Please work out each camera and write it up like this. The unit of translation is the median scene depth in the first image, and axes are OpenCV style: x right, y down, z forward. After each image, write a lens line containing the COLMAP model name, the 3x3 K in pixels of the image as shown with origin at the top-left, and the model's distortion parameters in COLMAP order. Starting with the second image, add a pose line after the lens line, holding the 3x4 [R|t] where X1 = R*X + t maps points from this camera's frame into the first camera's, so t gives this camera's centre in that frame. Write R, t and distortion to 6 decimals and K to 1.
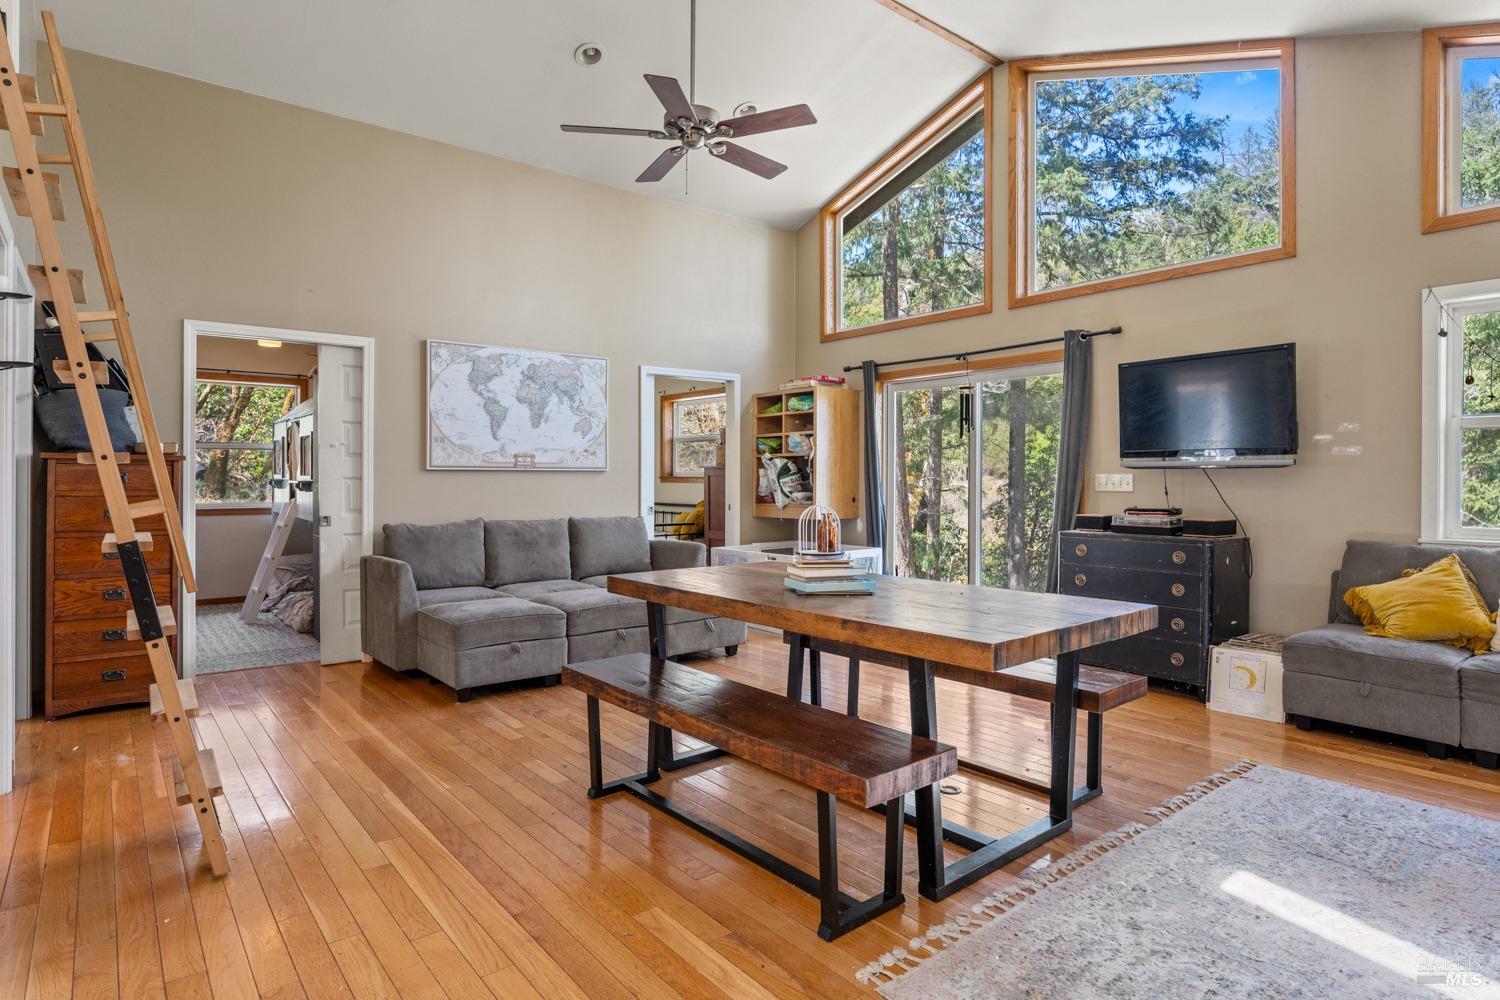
lens RADIAL K [[806.9, 0, 751.6], [0, 806.9, 490.1], [0, 0, 1]] dist [-0.014481, 0.000347]
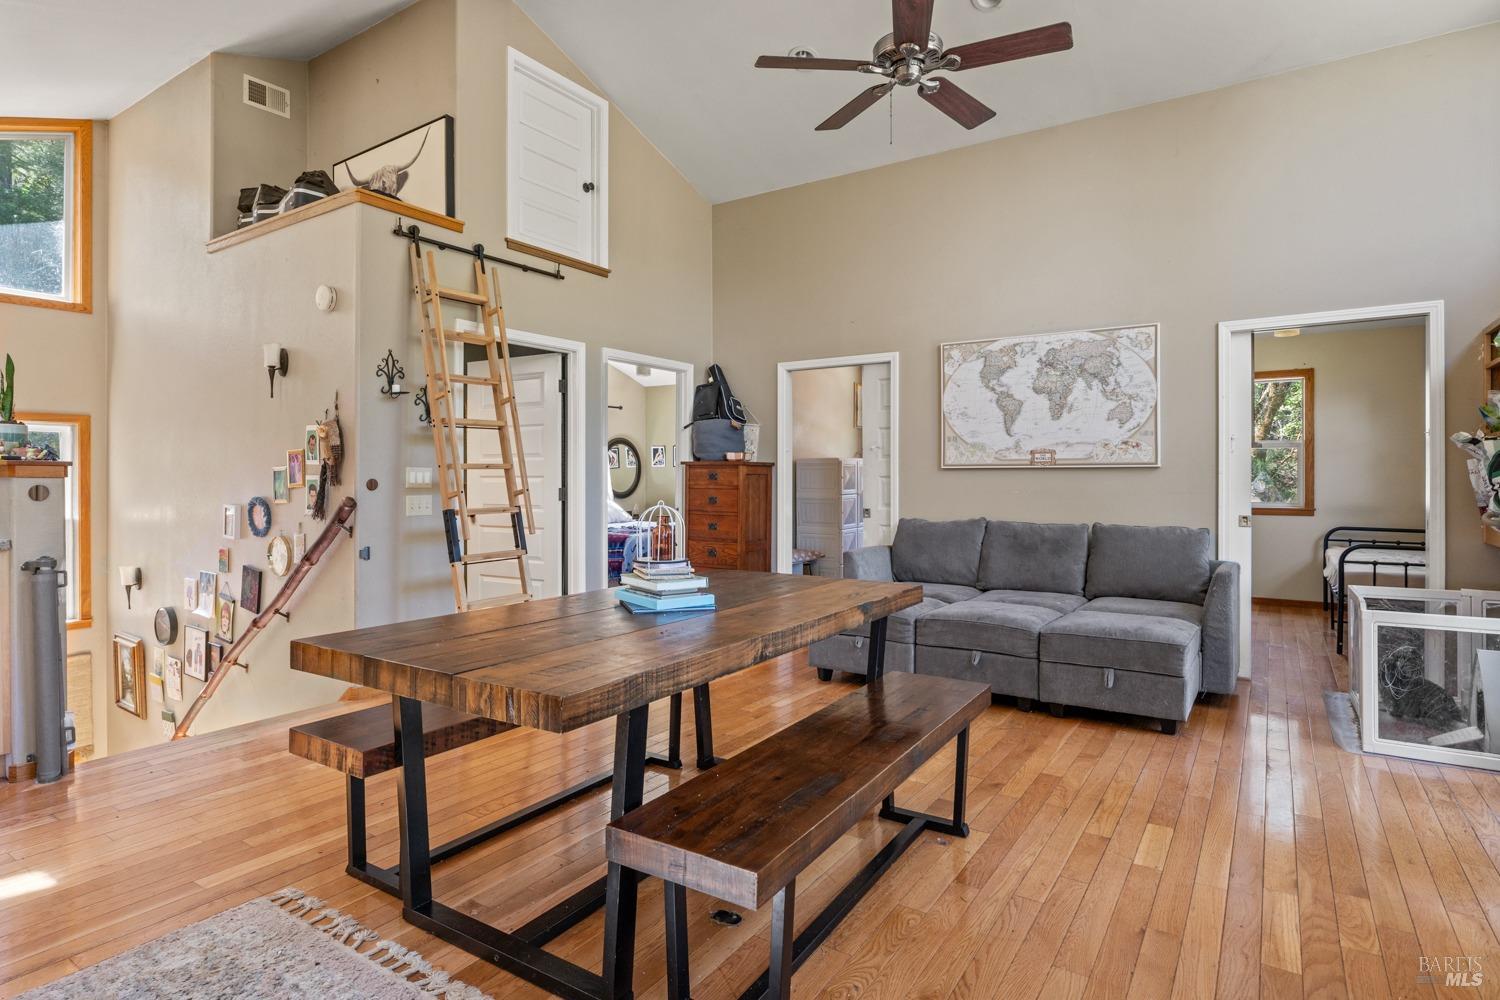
lens RADIAL K [[806.9, 0, 752.6], [0, 806.9, 477.9], [0, 0, 1]] dist [-0.014481, 0.000347]
pose [[0.299922, 0.002214, -0.953961, 0.505287], [-0.010825, 0.999941, -0.001082, -0.008963], [0.953902, 0.010651, 0.299928, 0.438375]]
